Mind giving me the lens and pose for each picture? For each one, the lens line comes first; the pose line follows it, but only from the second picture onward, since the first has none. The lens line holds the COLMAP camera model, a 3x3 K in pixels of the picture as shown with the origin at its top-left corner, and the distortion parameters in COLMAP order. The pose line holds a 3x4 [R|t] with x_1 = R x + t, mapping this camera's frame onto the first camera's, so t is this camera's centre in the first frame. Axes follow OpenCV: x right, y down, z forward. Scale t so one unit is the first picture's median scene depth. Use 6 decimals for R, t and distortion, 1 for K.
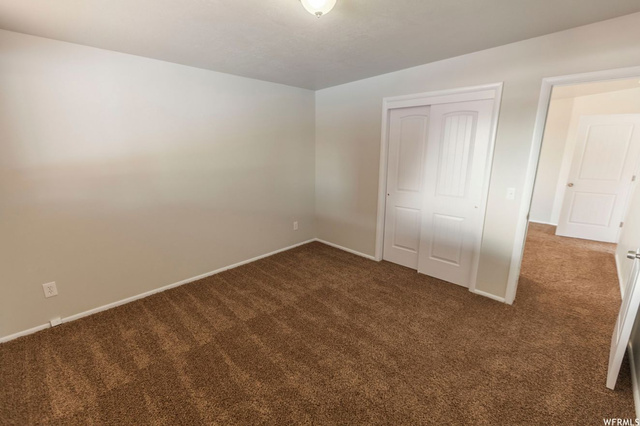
lens RADIAL K [[284.6, 0, 315.4], [0, 284.6, 212.6], [0, 0, 1]] dist [0.000368, -0.000034]
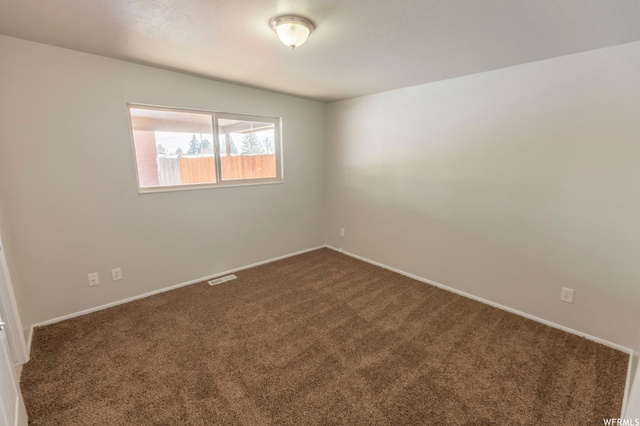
lens RADIAL K [[284.6, 0, 315.4], [0, 284.6, 212.6], [0, 0, 1]] dist [0.000368, -0.000034]
pose [[-0.070445, 0.199965, -0.977267, 0.796546], [-0.230491, 0.949926, 0.210985, -0.186721], [0.970521, 0.240114, -0.020827, 0.772805]]
